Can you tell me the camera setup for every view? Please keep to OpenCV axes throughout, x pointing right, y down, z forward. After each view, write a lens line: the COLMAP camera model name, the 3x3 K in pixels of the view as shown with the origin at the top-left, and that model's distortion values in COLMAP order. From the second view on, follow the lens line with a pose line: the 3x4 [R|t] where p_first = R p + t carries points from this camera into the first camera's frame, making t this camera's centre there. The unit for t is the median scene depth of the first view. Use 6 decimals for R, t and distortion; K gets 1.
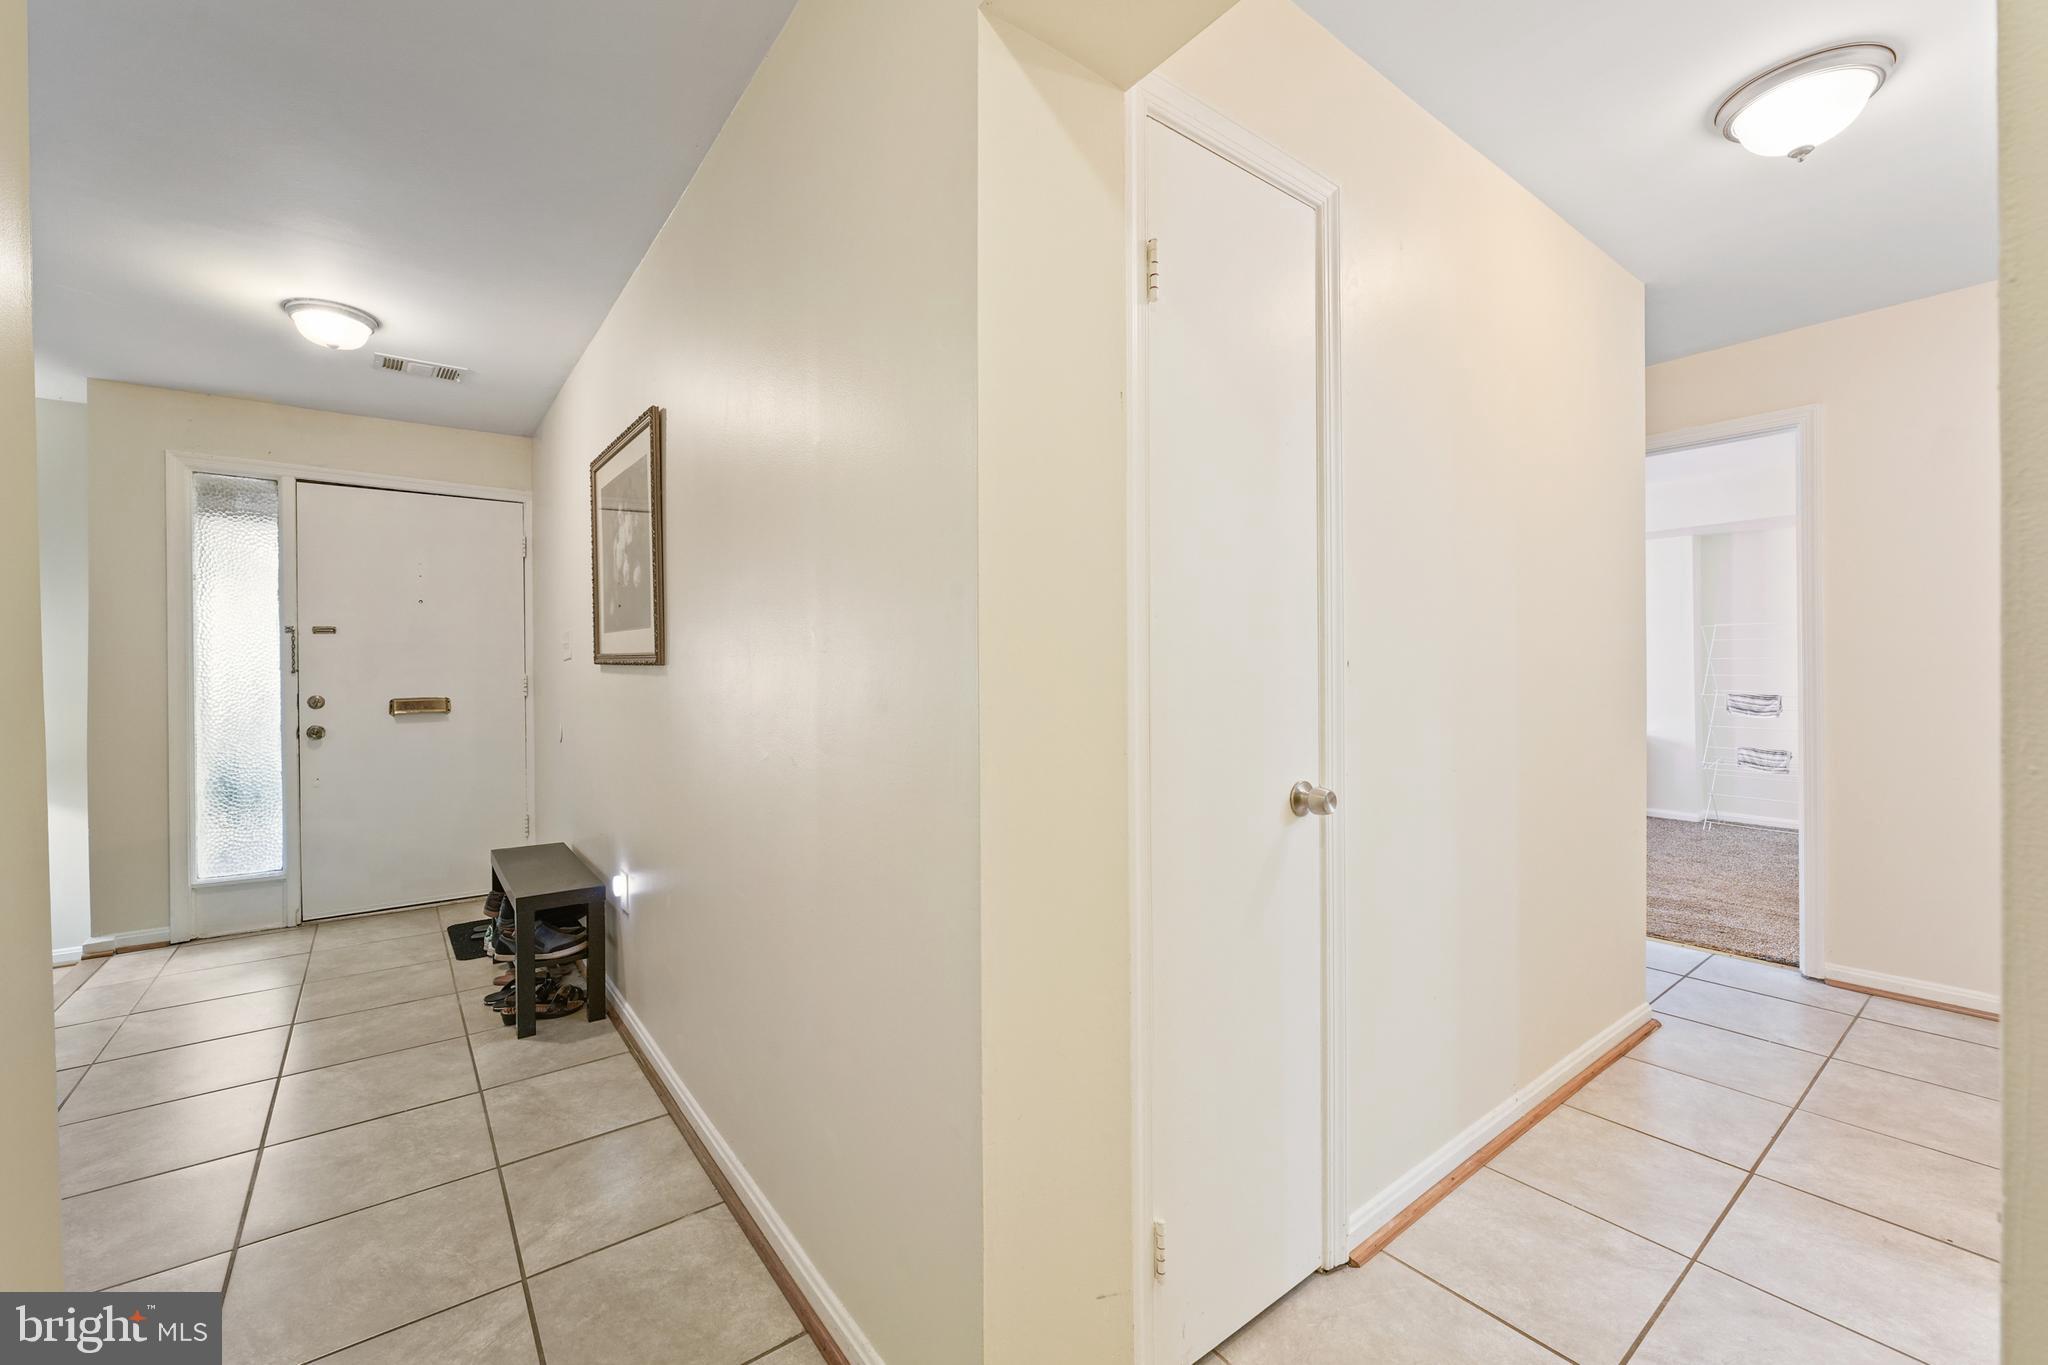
lens RADIAL K [[830.6, 0, 1021.6], [0, 830.6, 669.8], [0, 0, 1]] dist [-0.000880, -0.000014]
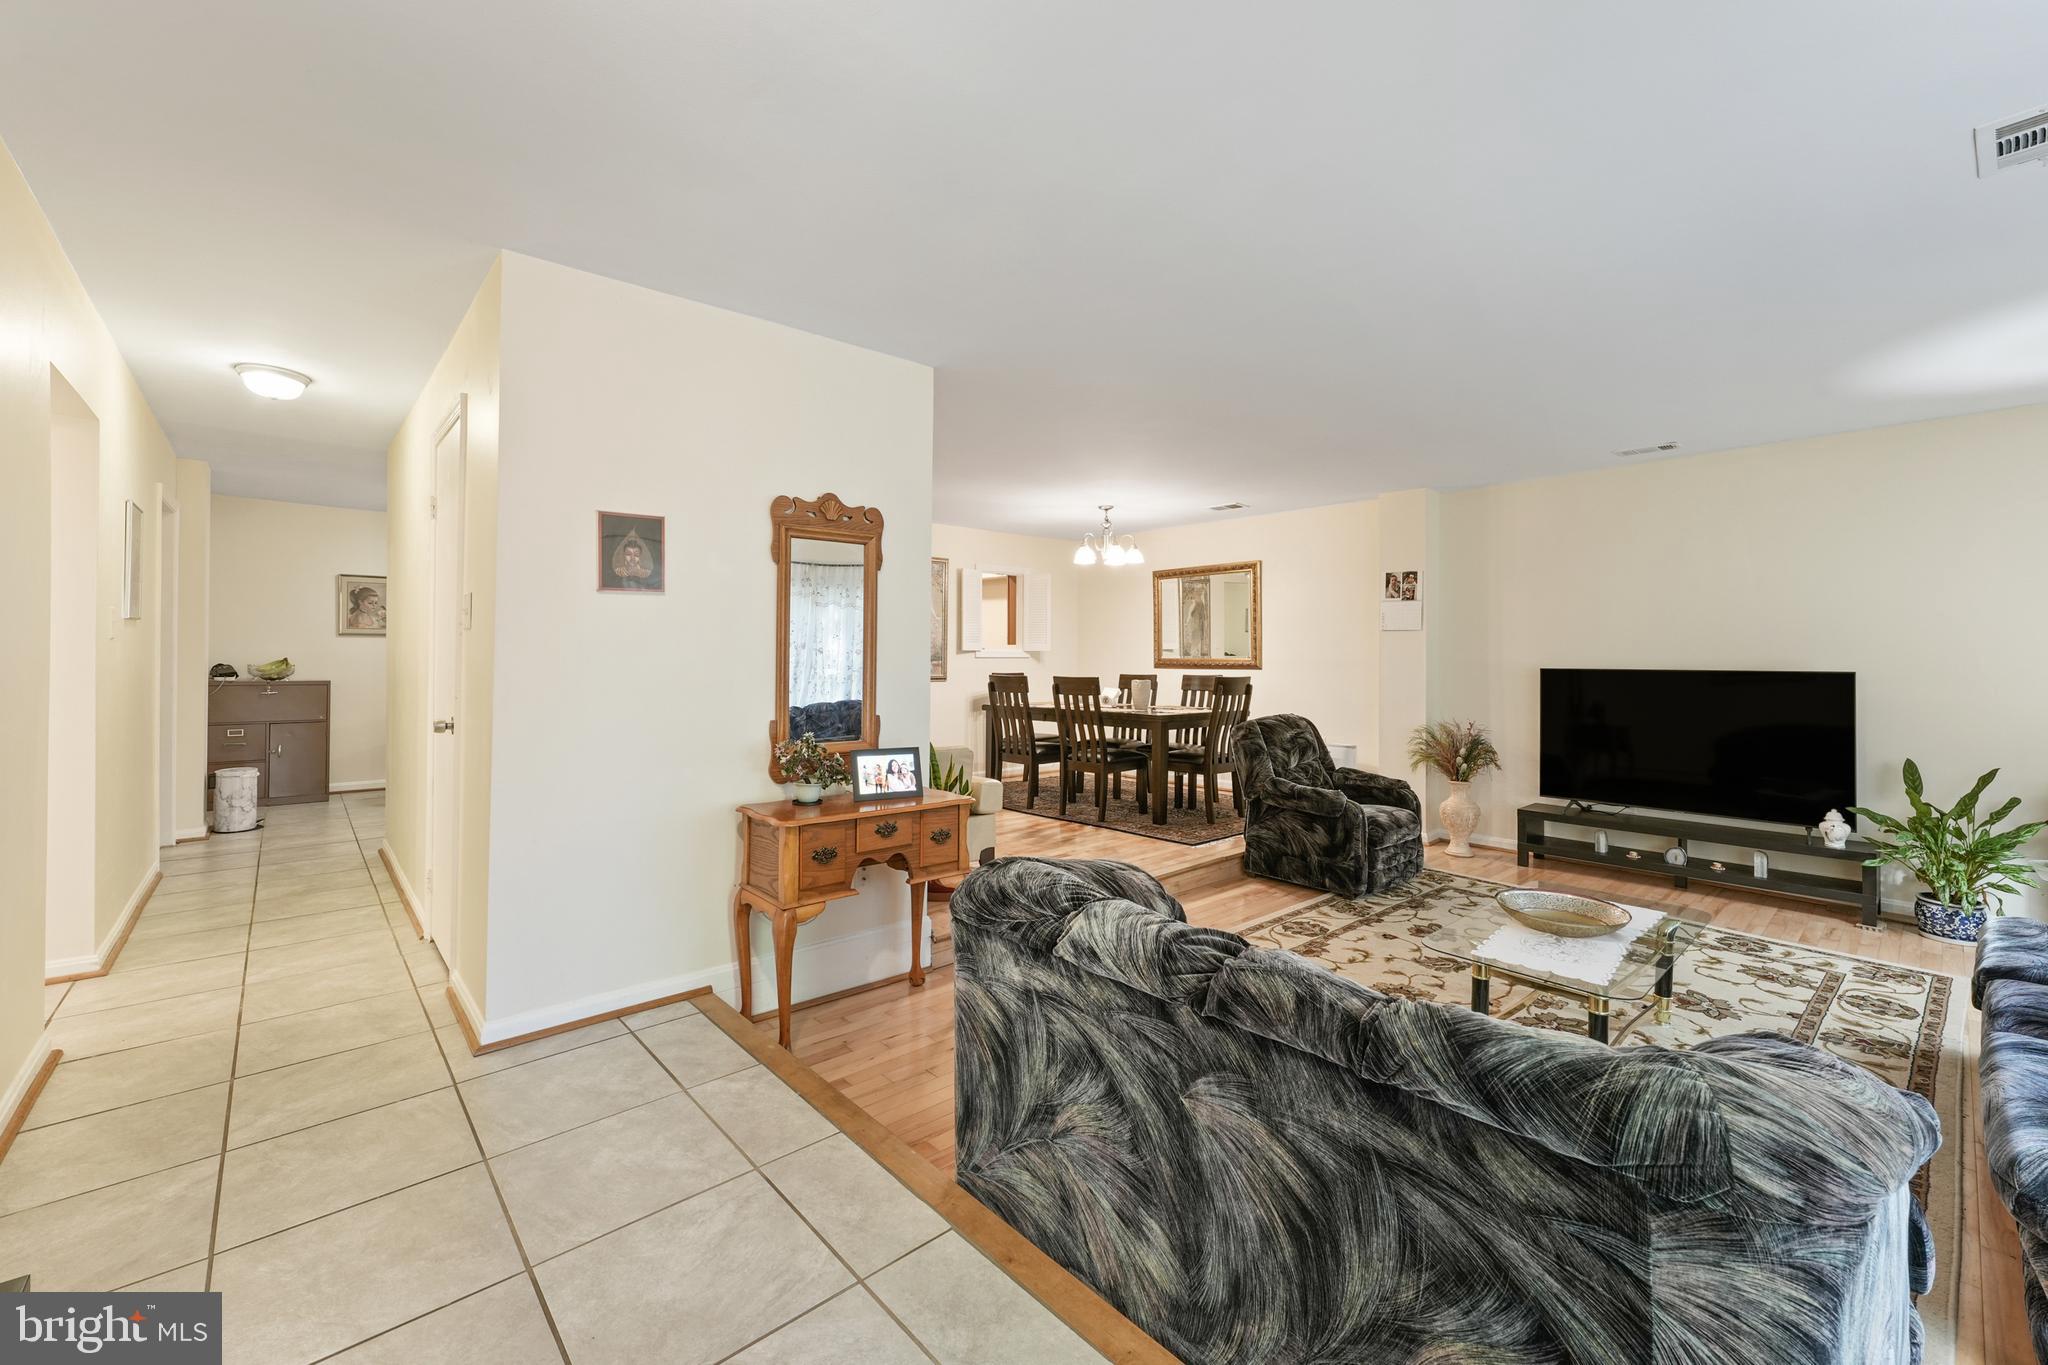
lens RADIAL K [[828.2, 0, 1030.1], [0, 828.2, 649.8], [0, 0, 1]] dist [-0.001128, 0.000037]
pose [[-0.996604, 0.003977, -0.082246, -0.695128], [0.004479, 0.999972, -0.005916, 0.001053], [0.082220, -0.006264, -0.996595, 0.954363]]
